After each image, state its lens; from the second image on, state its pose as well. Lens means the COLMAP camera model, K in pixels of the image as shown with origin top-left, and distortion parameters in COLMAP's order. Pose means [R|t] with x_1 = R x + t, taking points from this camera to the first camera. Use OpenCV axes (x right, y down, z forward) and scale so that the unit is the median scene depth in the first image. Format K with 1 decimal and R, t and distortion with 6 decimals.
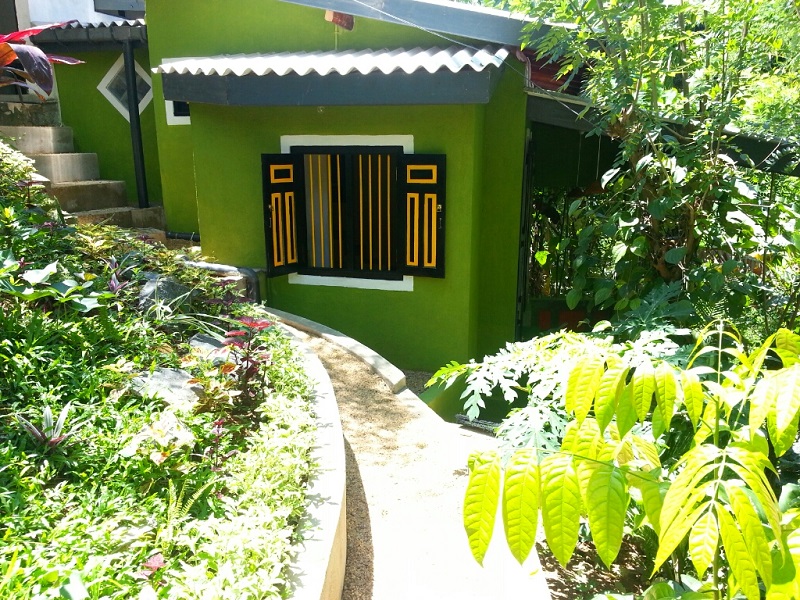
lens RADIAL K [[669.3, 0, 399.9], [0, 669.3, 300.8], [0, 0, 1]] dist [0.001261, -0.000173]
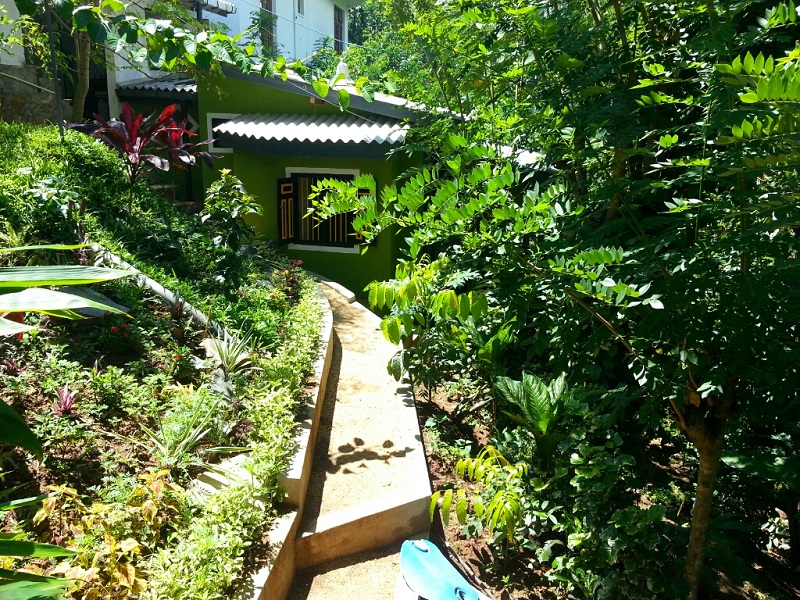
lens RADIAL K [[669.3, 0, 399.8], [0, 669.3, 300.1], [0, 0, 1]] dist [0.001261, -0.000173]
pose [[0.997670, -0.005926, 0.067959, 0.004821], [0.002972, 0.999049, 0.043491, 0.035076], [-0.068152, -0.043188, 0.996740, -0.850503]]
